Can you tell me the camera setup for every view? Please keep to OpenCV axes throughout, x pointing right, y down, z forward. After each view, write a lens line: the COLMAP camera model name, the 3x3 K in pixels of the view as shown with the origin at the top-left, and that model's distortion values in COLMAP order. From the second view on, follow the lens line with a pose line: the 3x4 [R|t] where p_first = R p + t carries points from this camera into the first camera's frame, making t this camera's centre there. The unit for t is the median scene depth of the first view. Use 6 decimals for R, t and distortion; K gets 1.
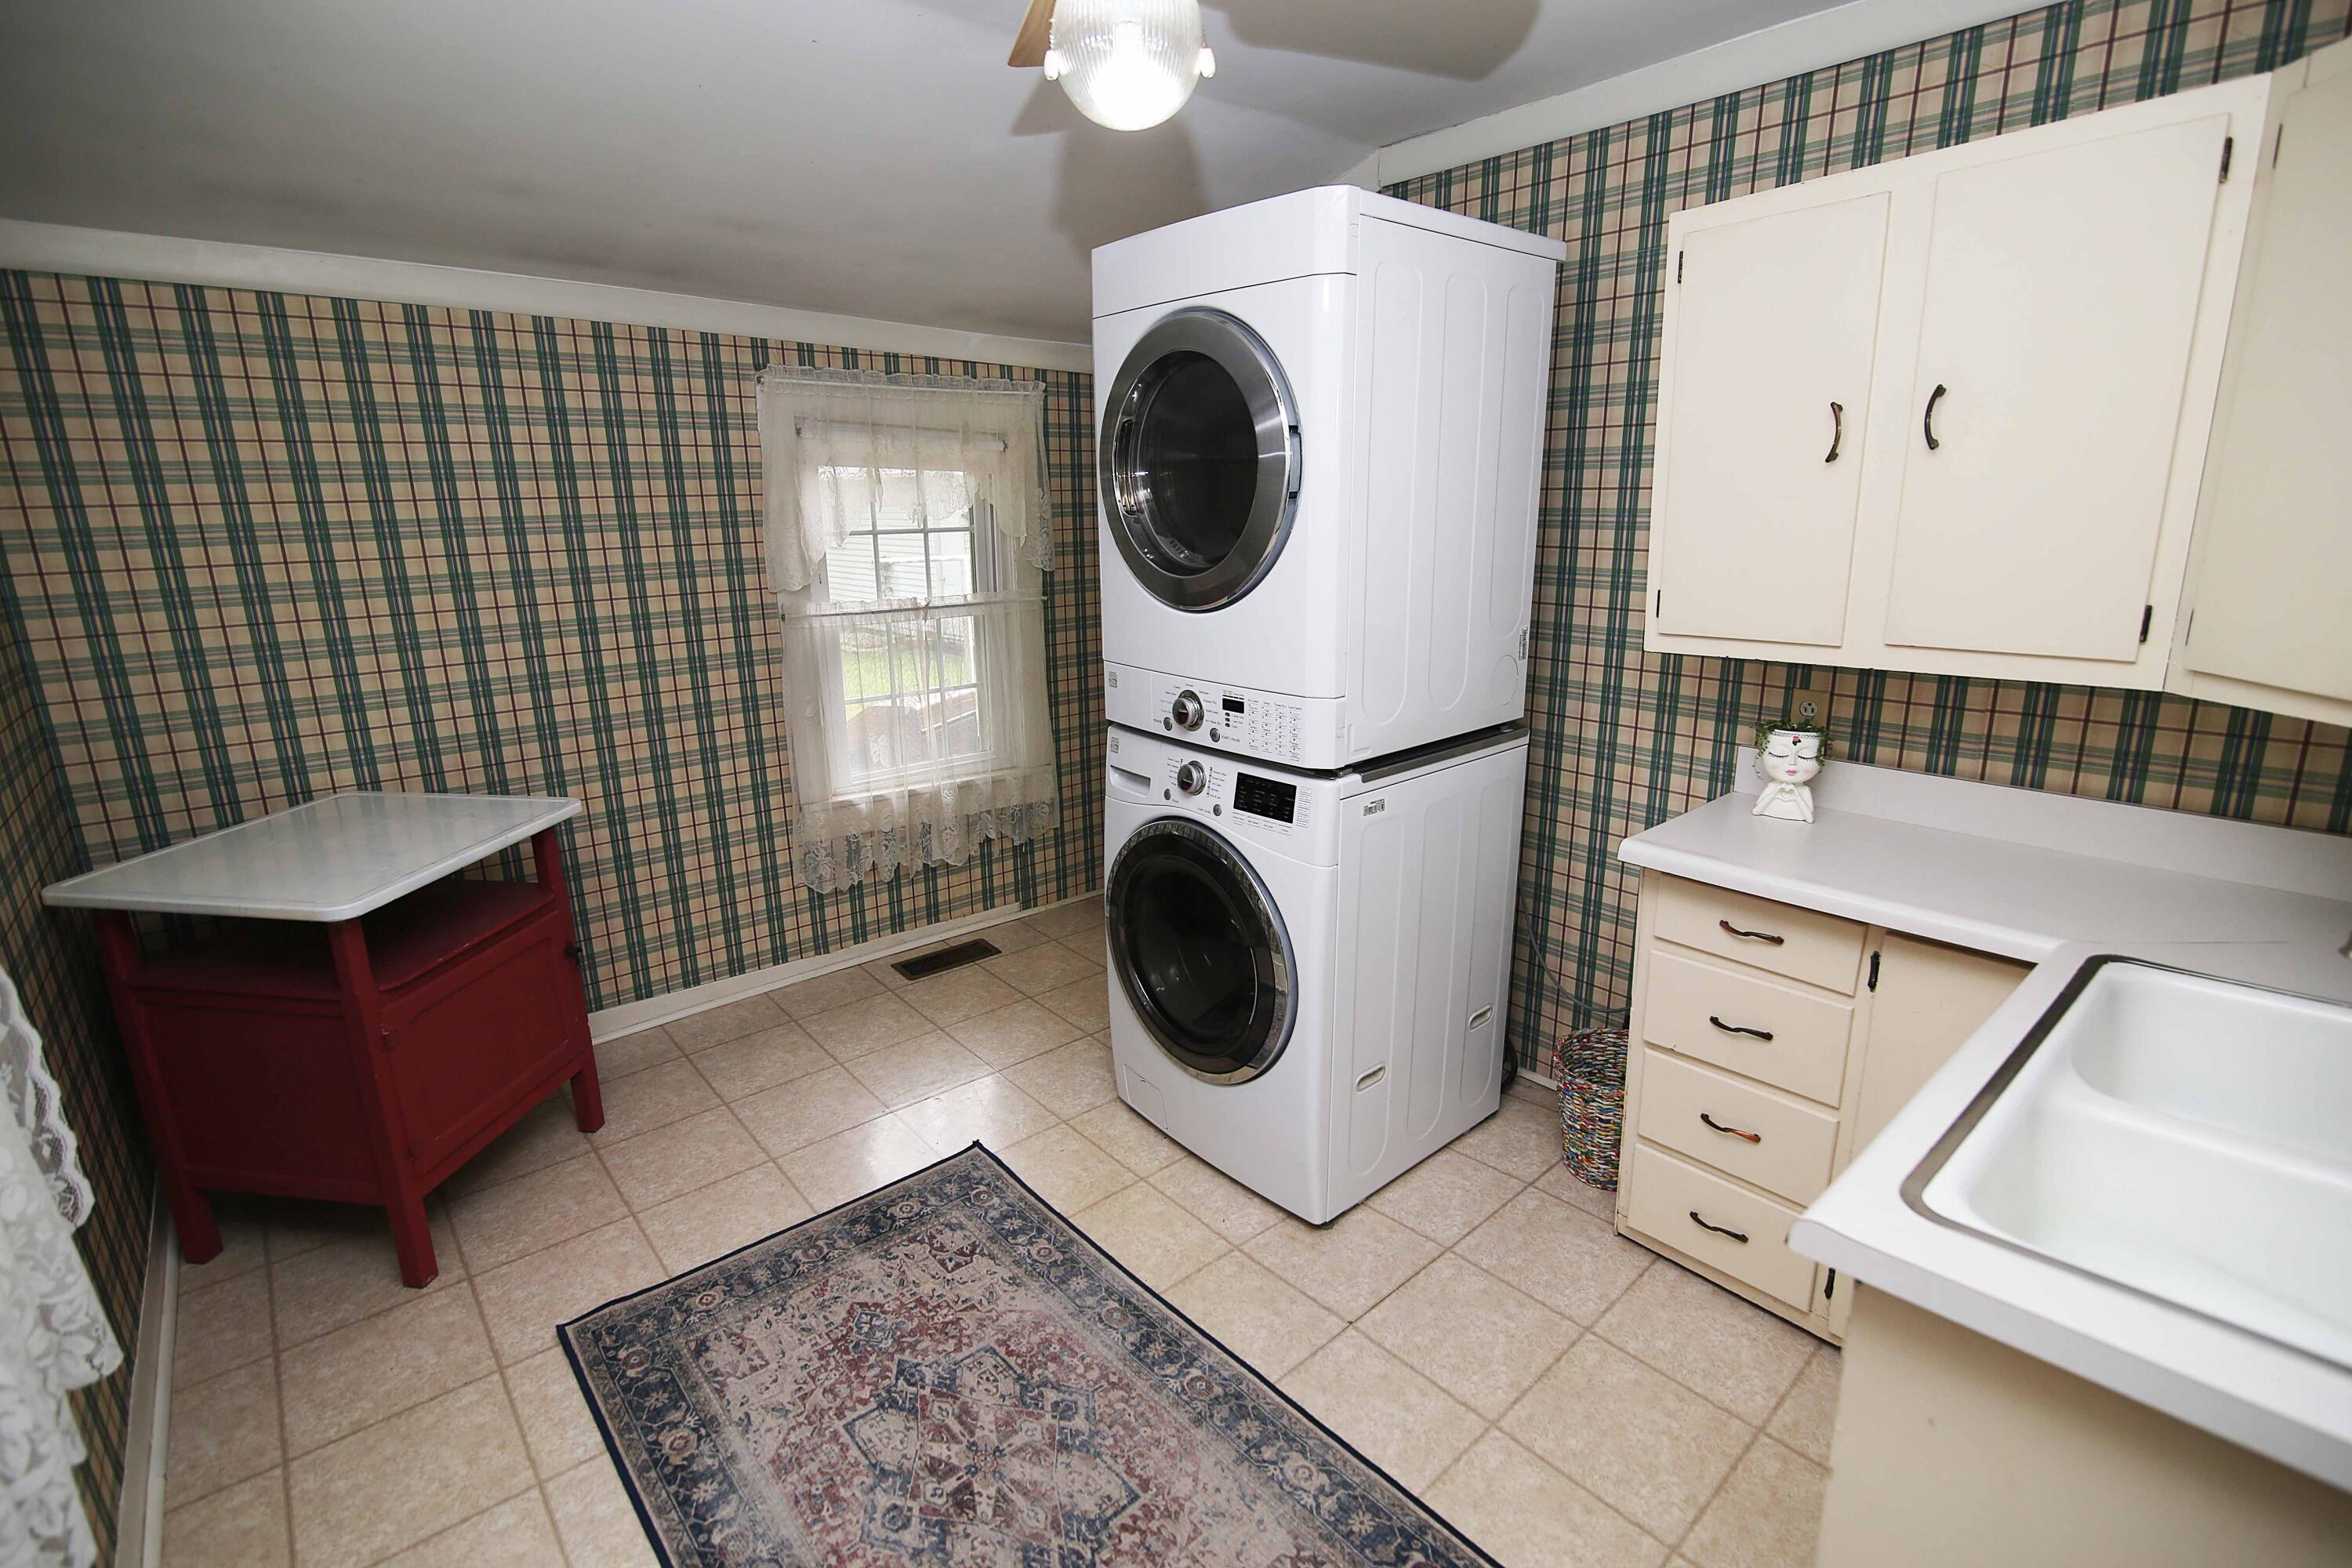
lens RADIAL K [[1078.8, 0, 1176.2], [0, 1078.8, 787.0], [0, 0, 1]] dist [-0.021632, 0.001412]
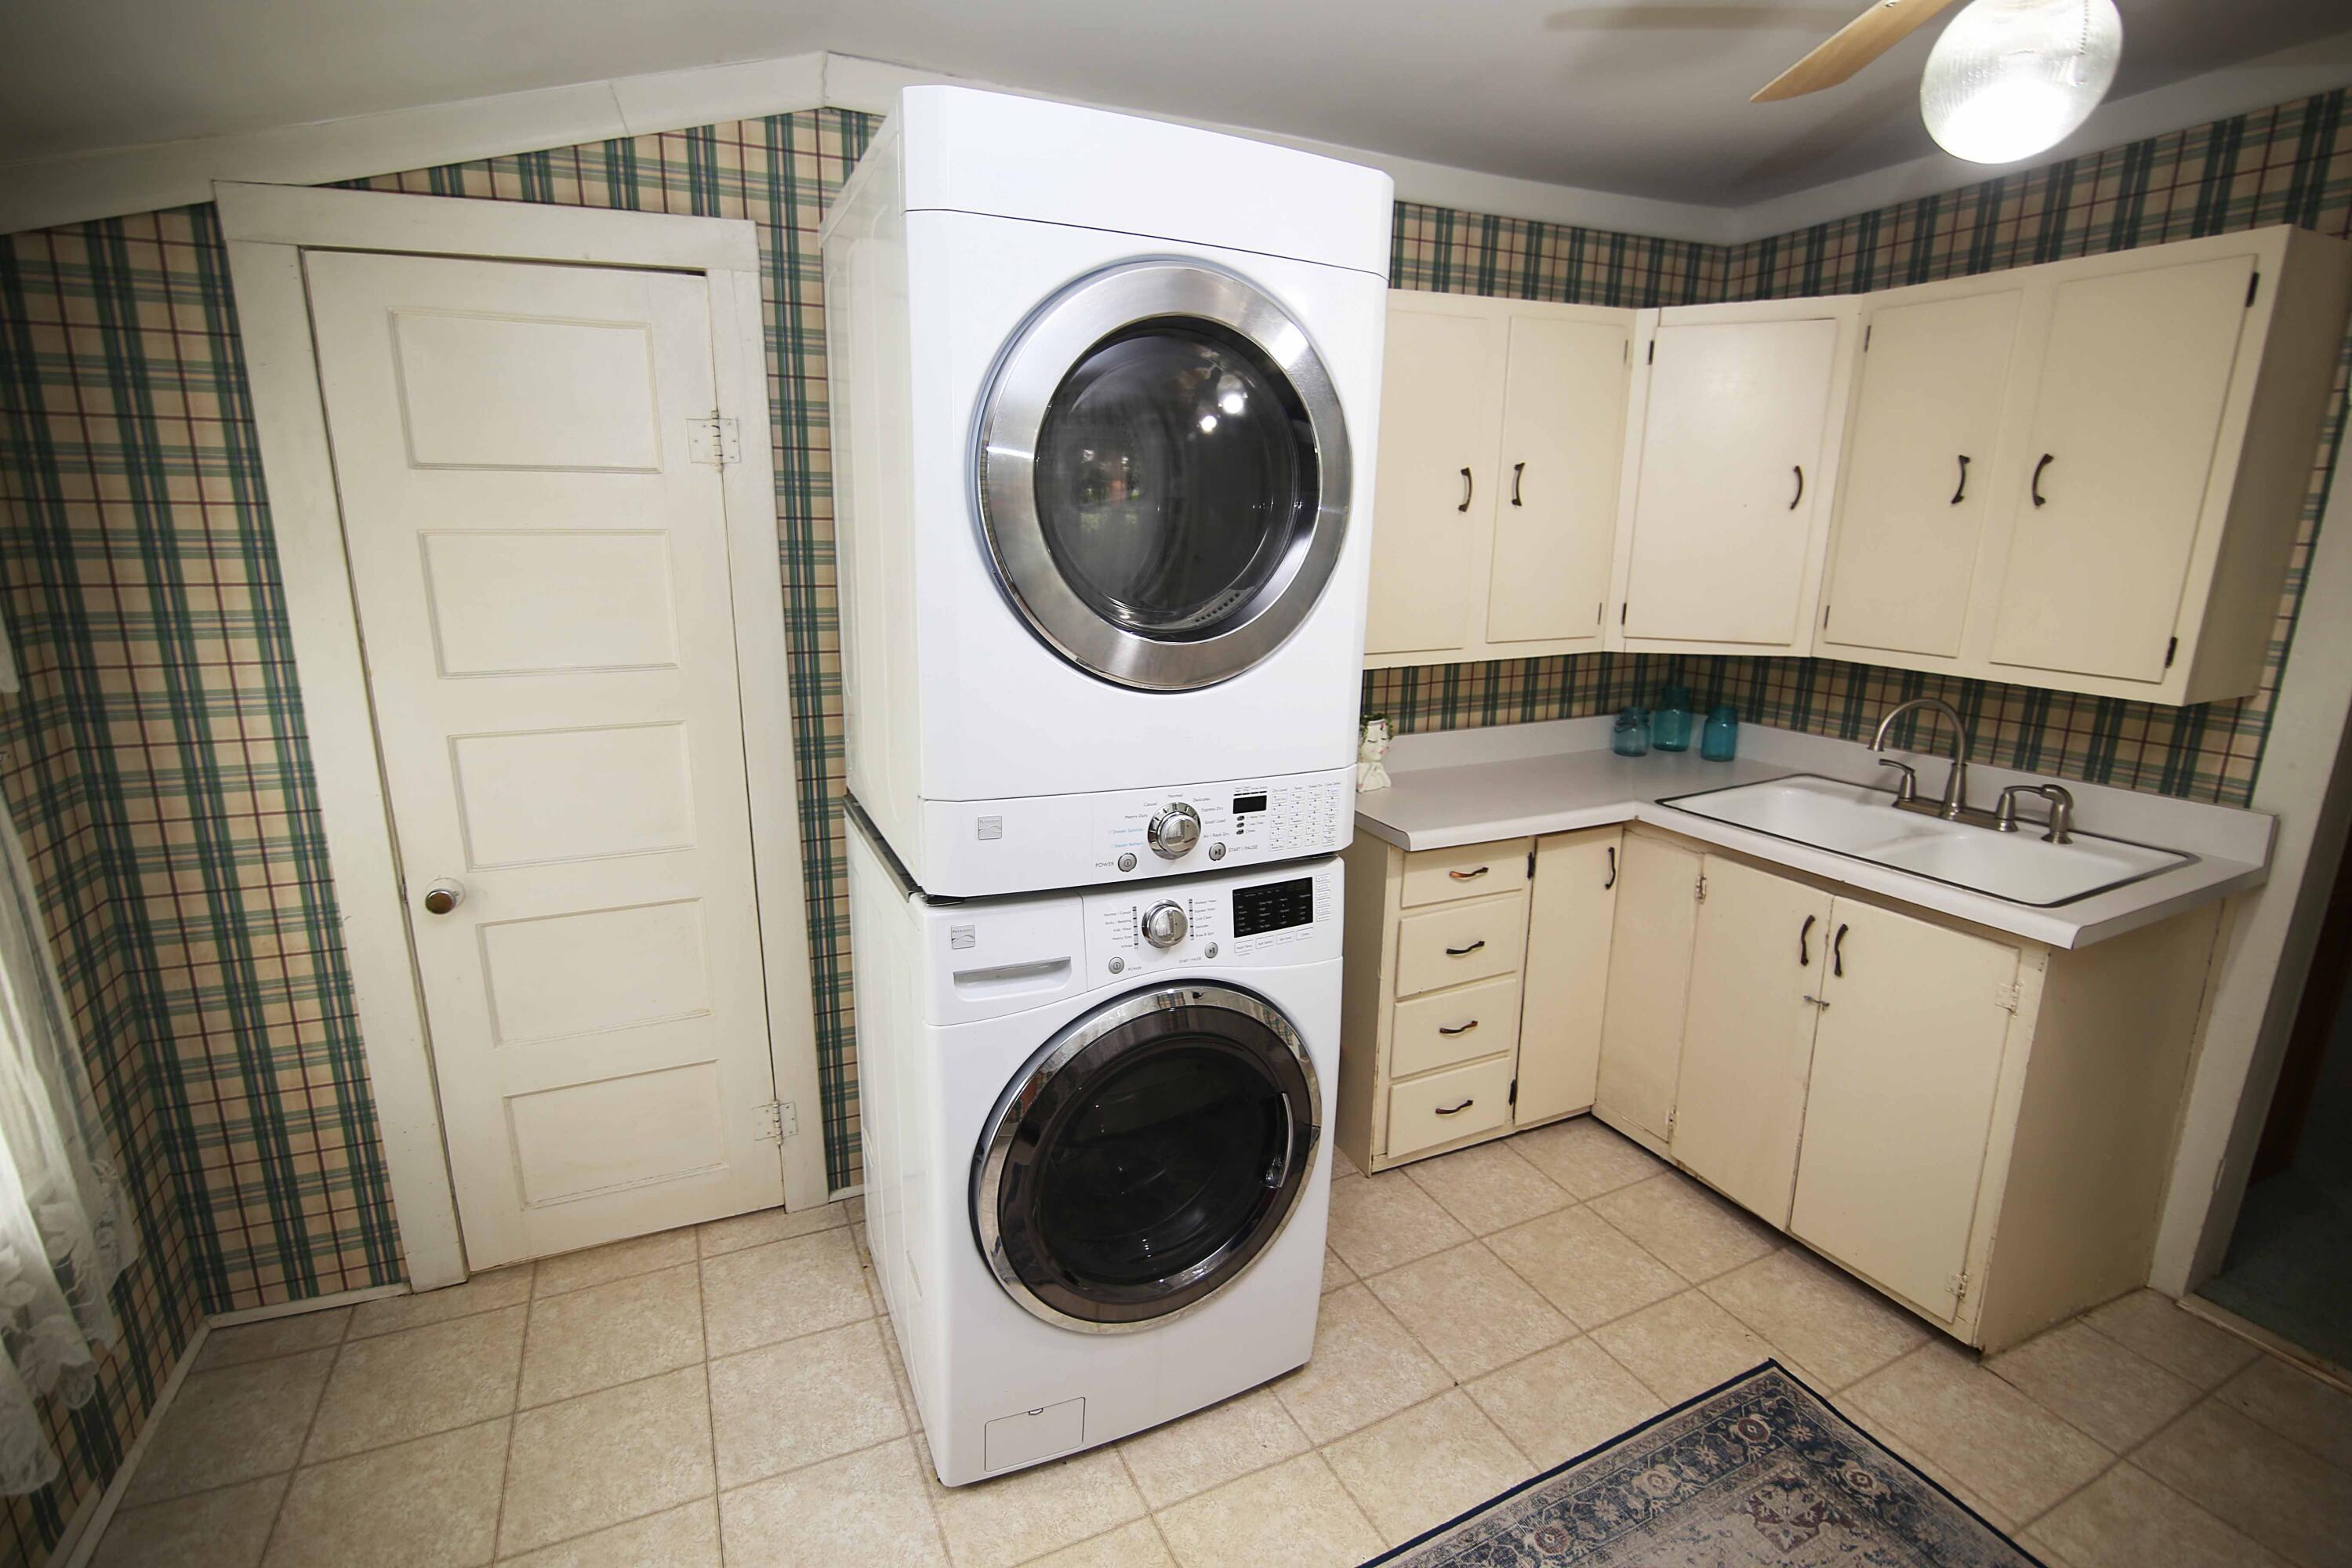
lens RADIAL K [[1088.8, 0, 1186.1], [0, 1088.8, 786.5], [0, 0, 1]] dist [-0.015796, 0.000354]
pose [[0.258058, -0.210409, 0.942939, -0.663531], [0.230211, 0.961276, 0.151498, -0.208910], [-0.938301, 0.177980, 0.296503, 0.791502]]
